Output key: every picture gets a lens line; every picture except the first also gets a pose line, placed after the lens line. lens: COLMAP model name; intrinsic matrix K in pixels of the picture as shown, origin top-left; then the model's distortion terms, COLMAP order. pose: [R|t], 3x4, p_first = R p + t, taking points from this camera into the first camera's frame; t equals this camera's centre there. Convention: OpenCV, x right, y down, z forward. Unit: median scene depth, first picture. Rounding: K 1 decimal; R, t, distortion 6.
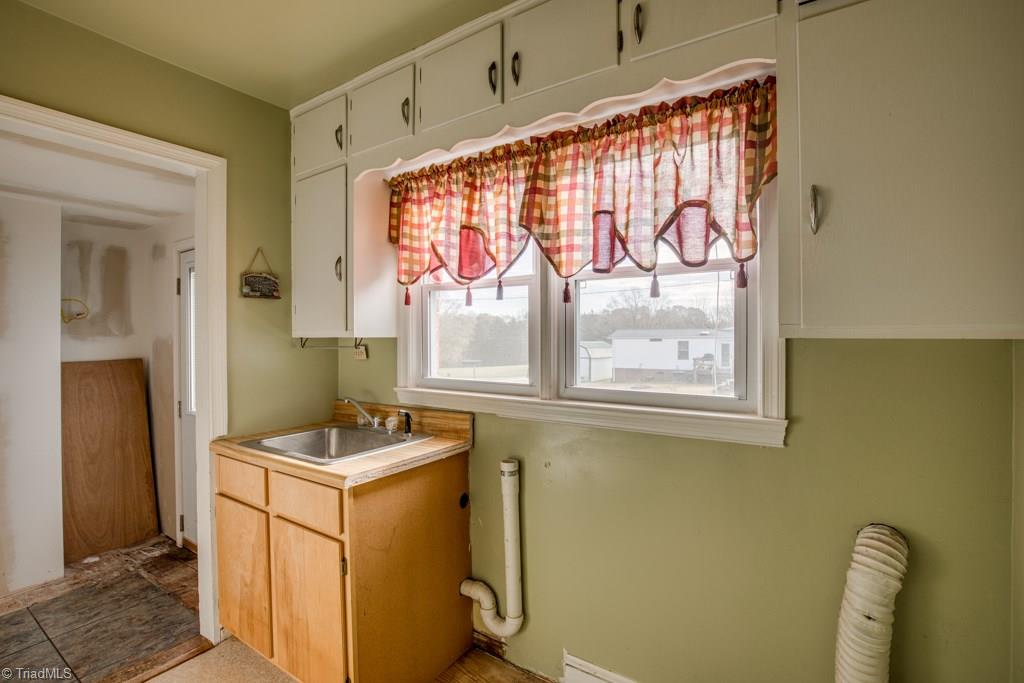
lens RADIAL K [[469.0, 0, 517.4], [0, 469.0, 340.7], [0, 0, 1]] dist [-0.041688, 0.009534]
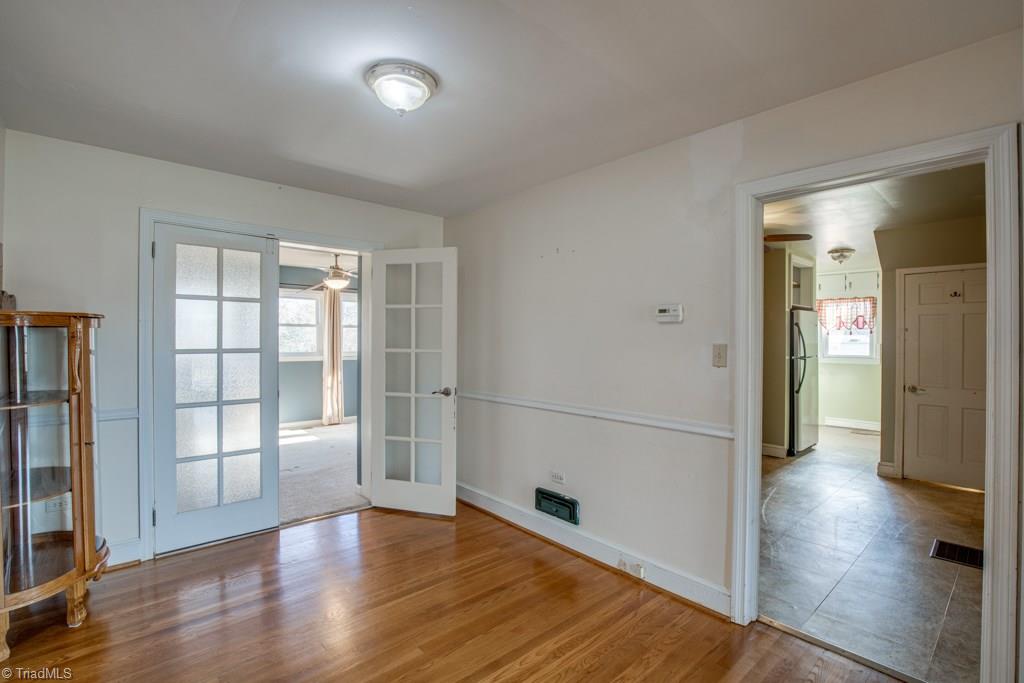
lens RADIAL K [[469.0, 0, 517.4], [0, 469.0, 340.7], [0, 0, 1]] dist [-0.041688, 0.009534]
pose [[0.968749, 0.008326, -0.247903, -1.835236], [-0.009430, 0.999950, -0.003268, 0.014722], [0.247864, 0.005504, 0.968779, -4.384194]]
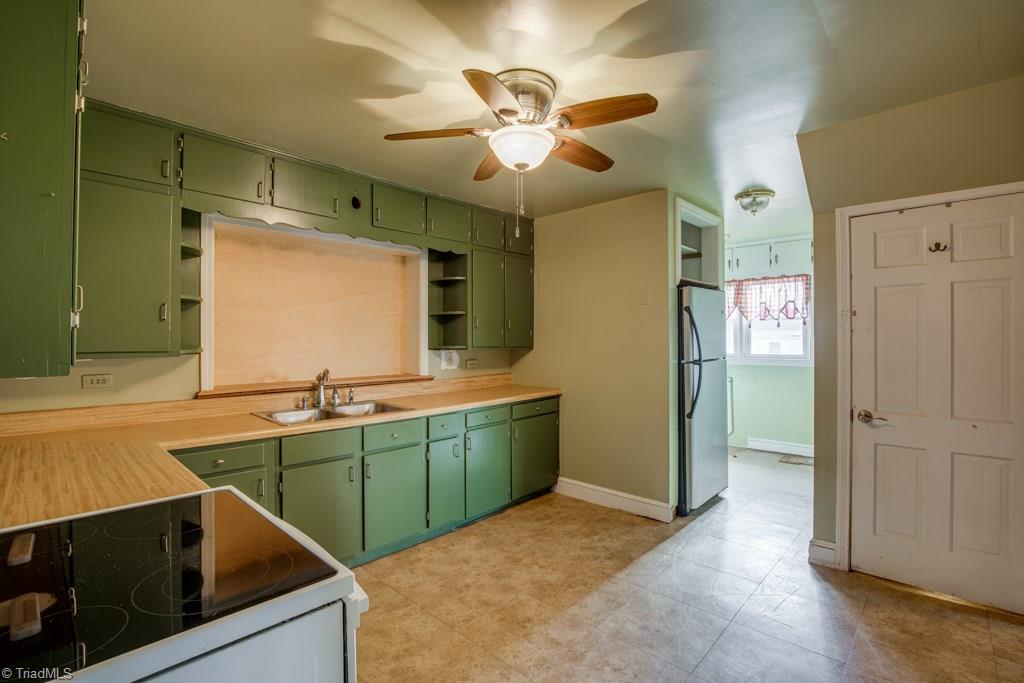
lens RADIAL K [[469.0, 0, 517.4], [0, 469.0, 340.7], [0, 0, 1]] dist [-0.041688, 0.009534]
pose [[0.986466, -0.002496, -0.163946, -1.075640], [0.002064, 0.999994, -0.002805, 0.015328], [0.163952, 0.002428, 0.986465, -2.766107]]
